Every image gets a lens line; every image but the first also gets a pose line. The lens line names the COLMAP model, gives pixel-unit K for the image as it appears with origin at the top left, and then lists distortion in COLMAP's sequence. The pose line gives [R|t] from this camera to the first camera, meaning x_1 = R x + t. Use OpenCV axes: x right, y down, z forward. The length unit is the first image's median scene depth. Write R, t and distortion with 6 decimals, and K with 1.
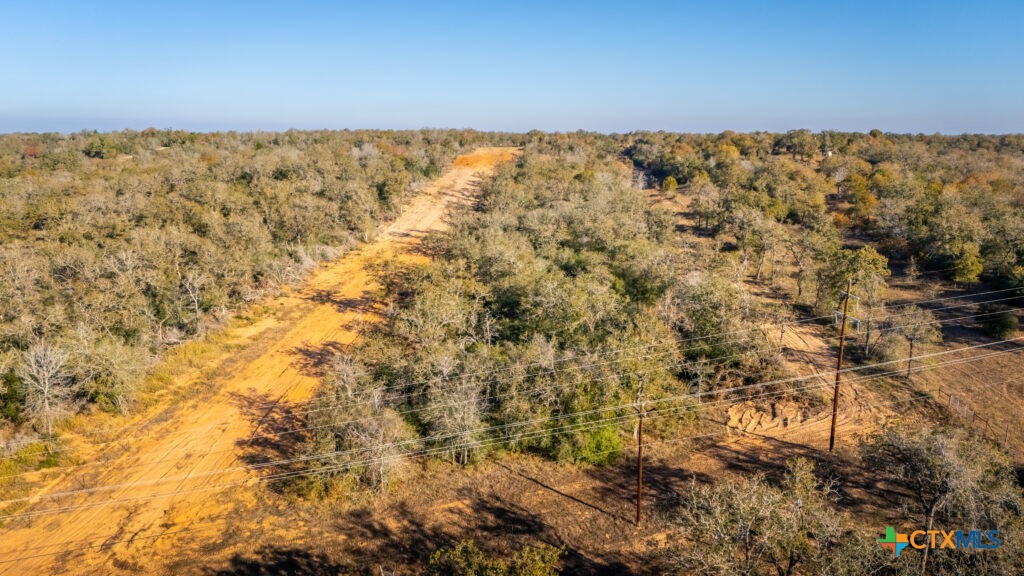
lens RADIAL K [[695.2, 0, 512.0], [0, 695.2, 288.0], [0, 0, 1]] dist [0.029860, -0.042788]
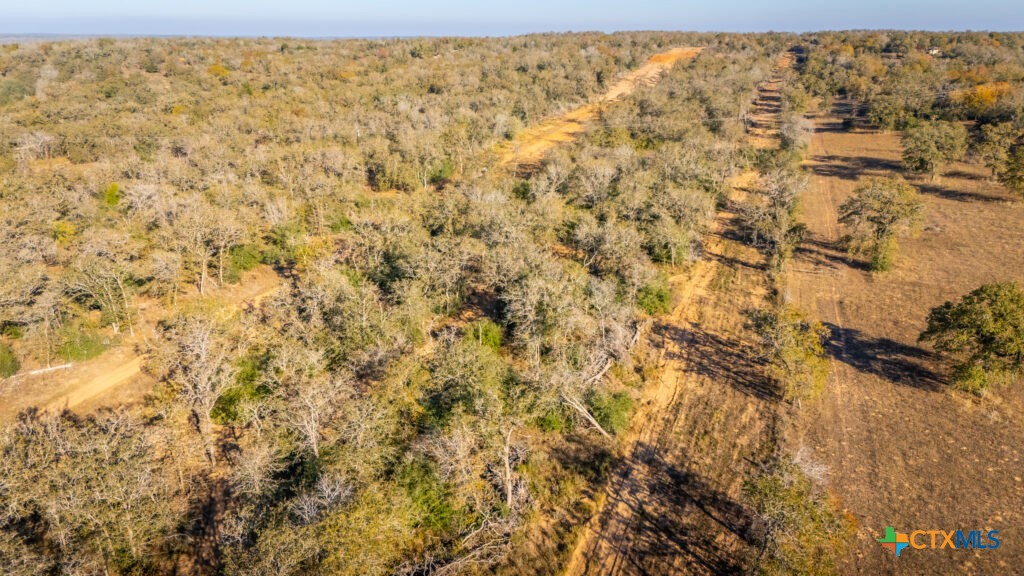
lens RADIAL K [[695.2, 0, 512.0], [0, 695.2, 288.0], [0, 0, 1]] dist [0.029860, -0.042788]
pose [[0.955802, 0.087667, -0.280637, 0.113085], [-0.049306, 0.988787, 0.140956, 0.121444], [0.289847, -0.120889, 0.949407, -0.634008]]
